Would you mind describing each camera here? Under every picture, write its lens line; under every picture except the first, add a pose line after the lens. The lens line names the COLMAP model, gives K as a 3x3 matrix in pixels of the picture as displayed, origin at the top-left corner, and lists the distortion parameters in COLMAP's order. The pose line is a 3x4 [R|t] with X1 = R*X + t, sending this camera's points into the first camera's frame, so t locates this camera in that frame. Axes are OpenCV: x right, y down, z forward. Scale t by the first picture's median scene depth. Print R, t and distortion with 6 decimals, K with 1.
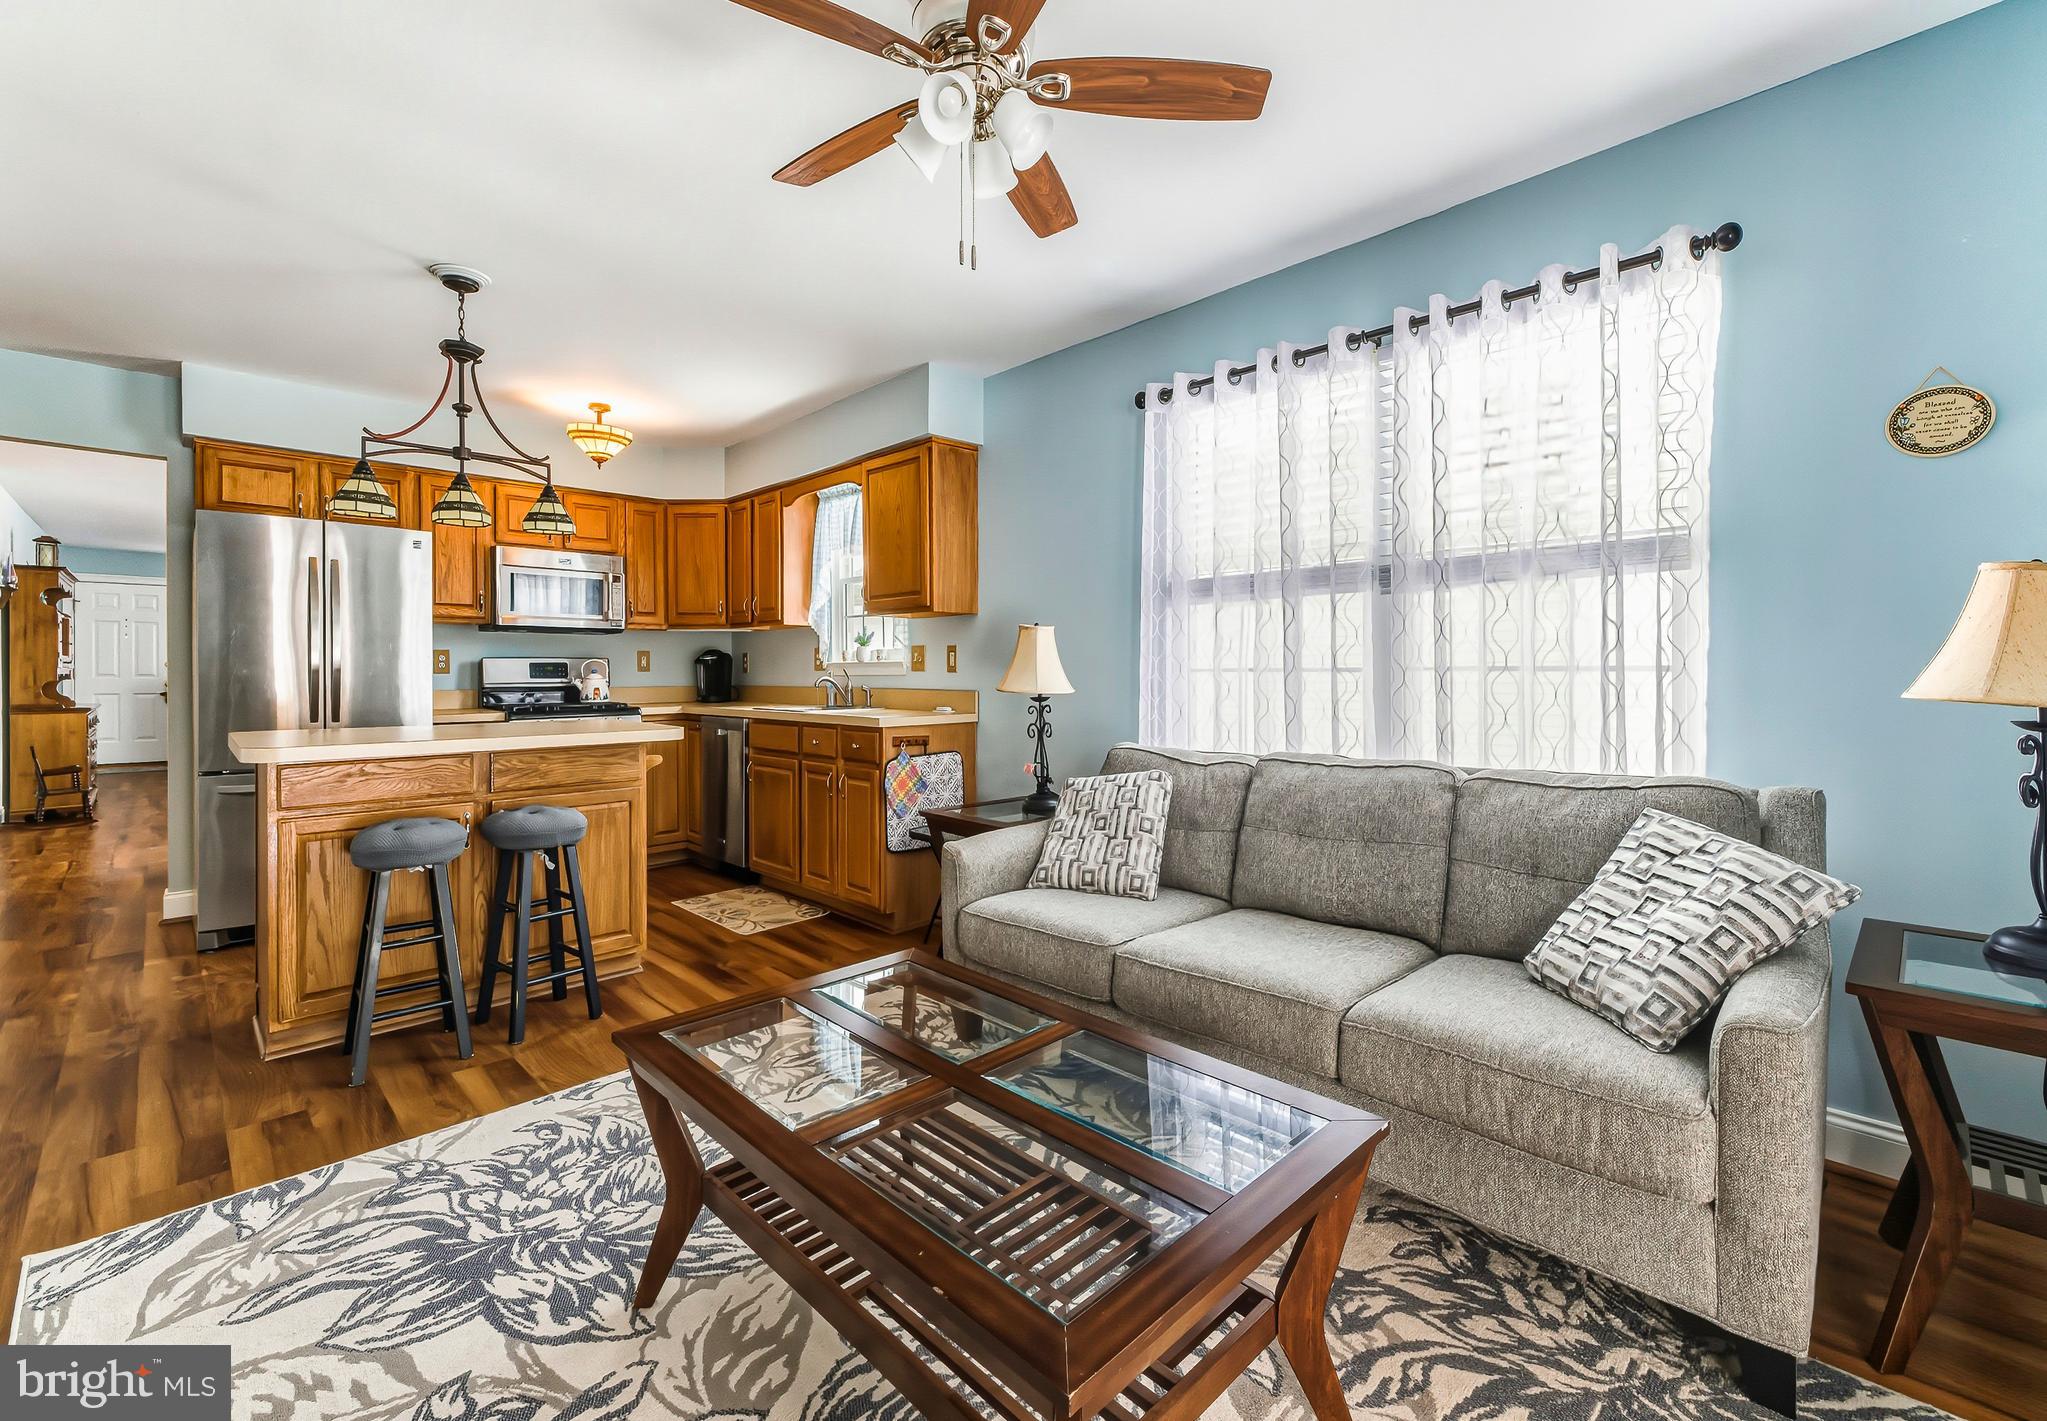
lens RADIAL K [[890.8, 0, 1036.1], [0, 890.8, 684.4], [0, 0, 1]] dist [0.014325, -0.000040]
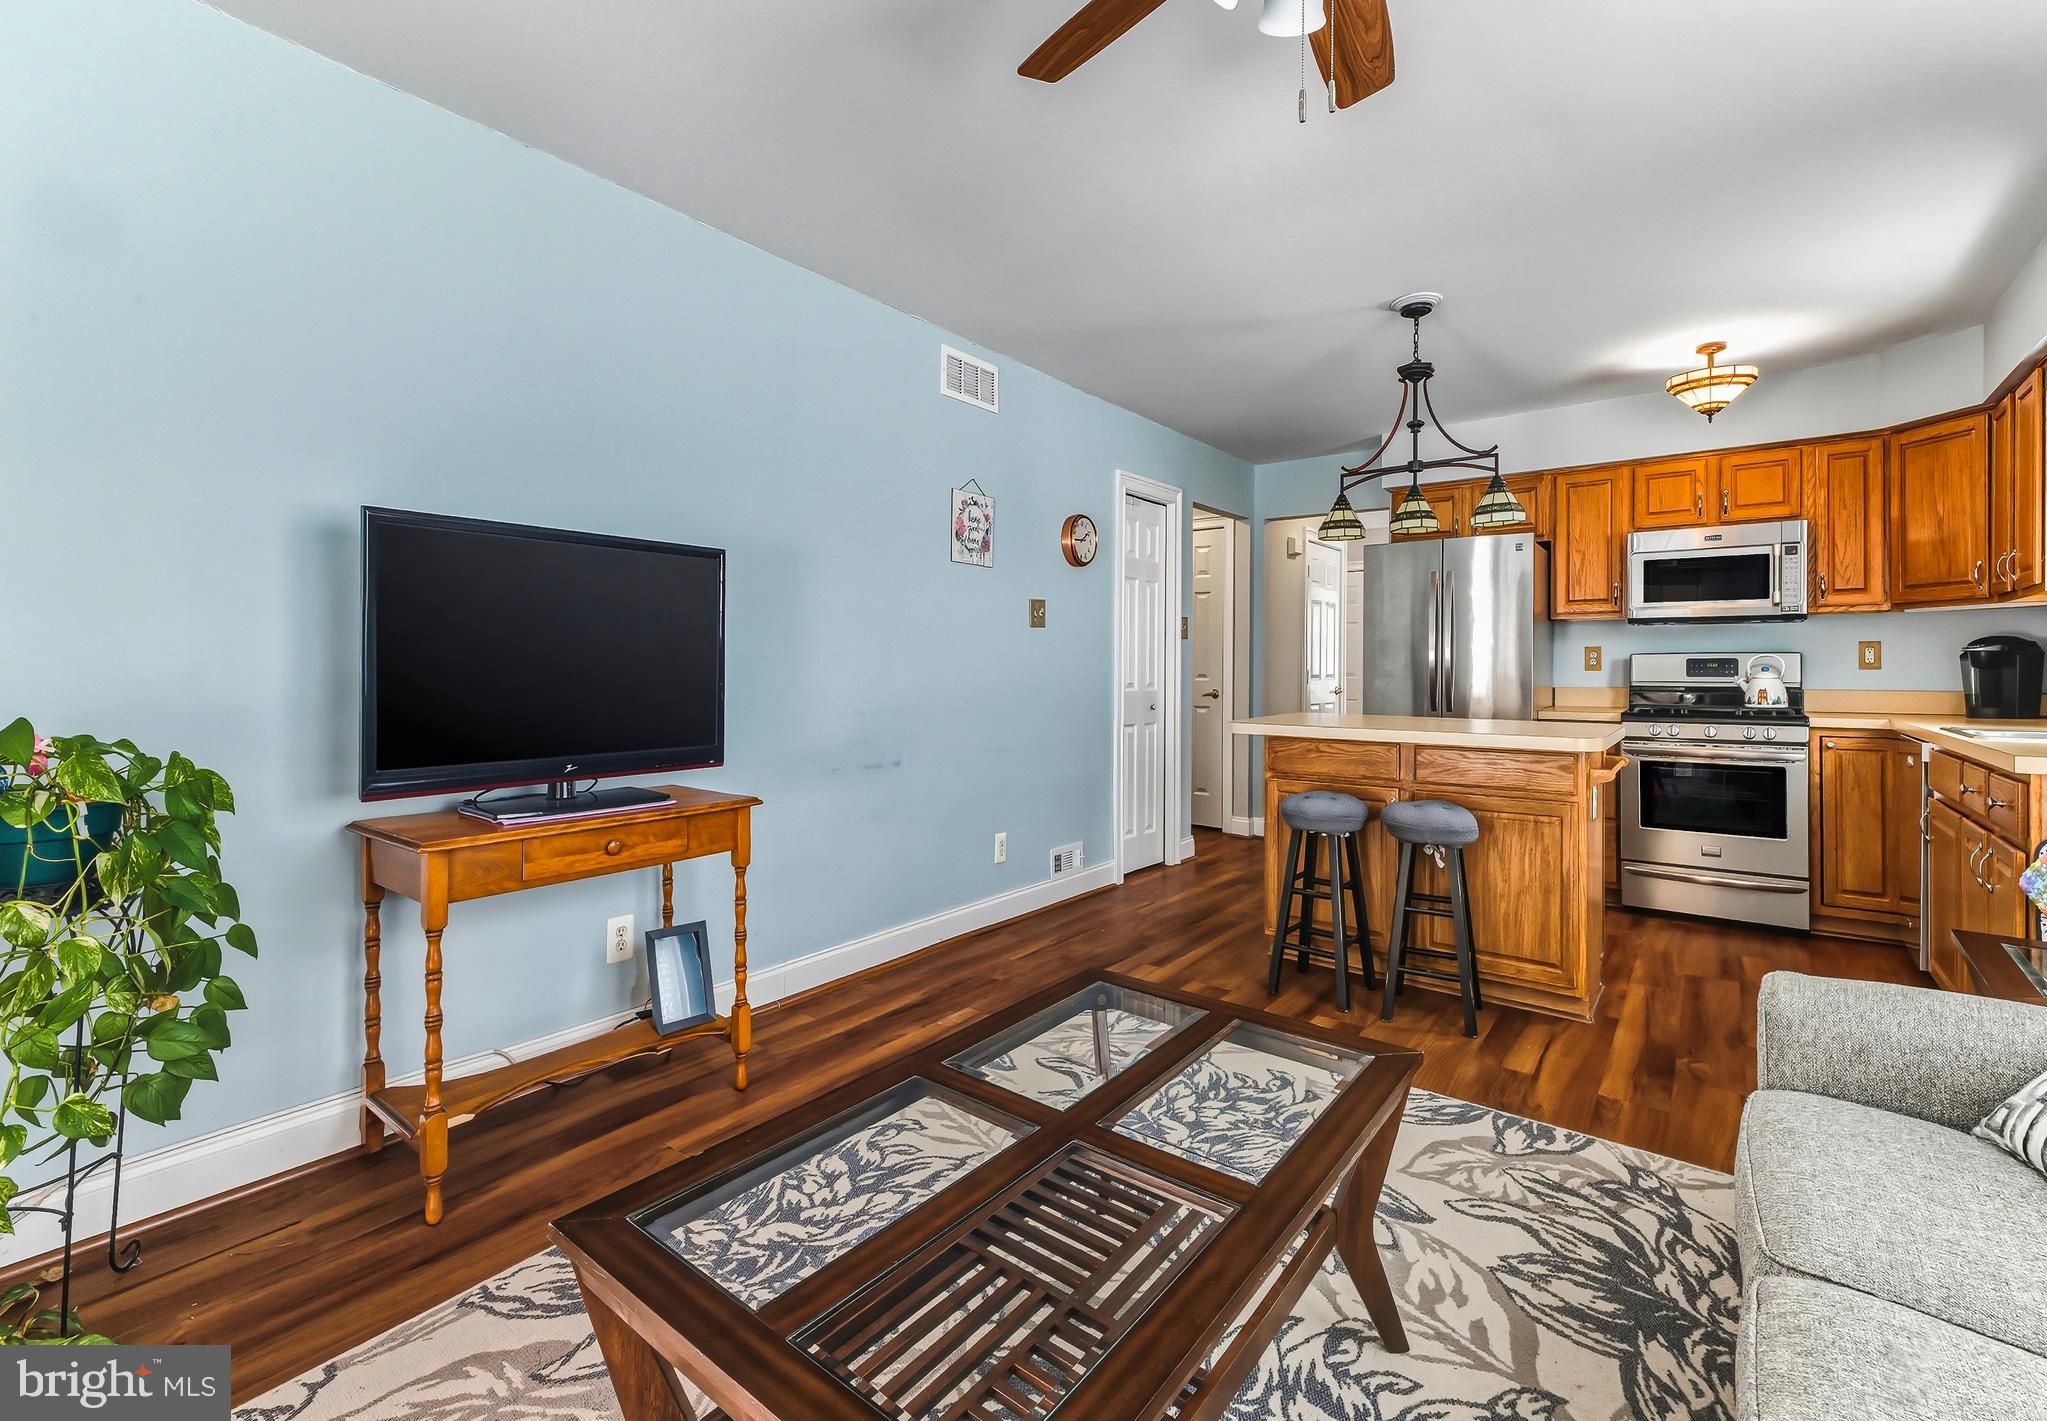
lens RADIAL K [[890.8, 0, 995.0], [0, 890.8, 659.1], [0, 0, 1]] dist [0.014325, -0.000040]
pose [[0.114883, -0.006678, -0.993357, 0.235227], [-0.018649, 0.999787, -0.008878, -0.003466], [0.993204, 0.019545, 0.114734, 0.236930]]
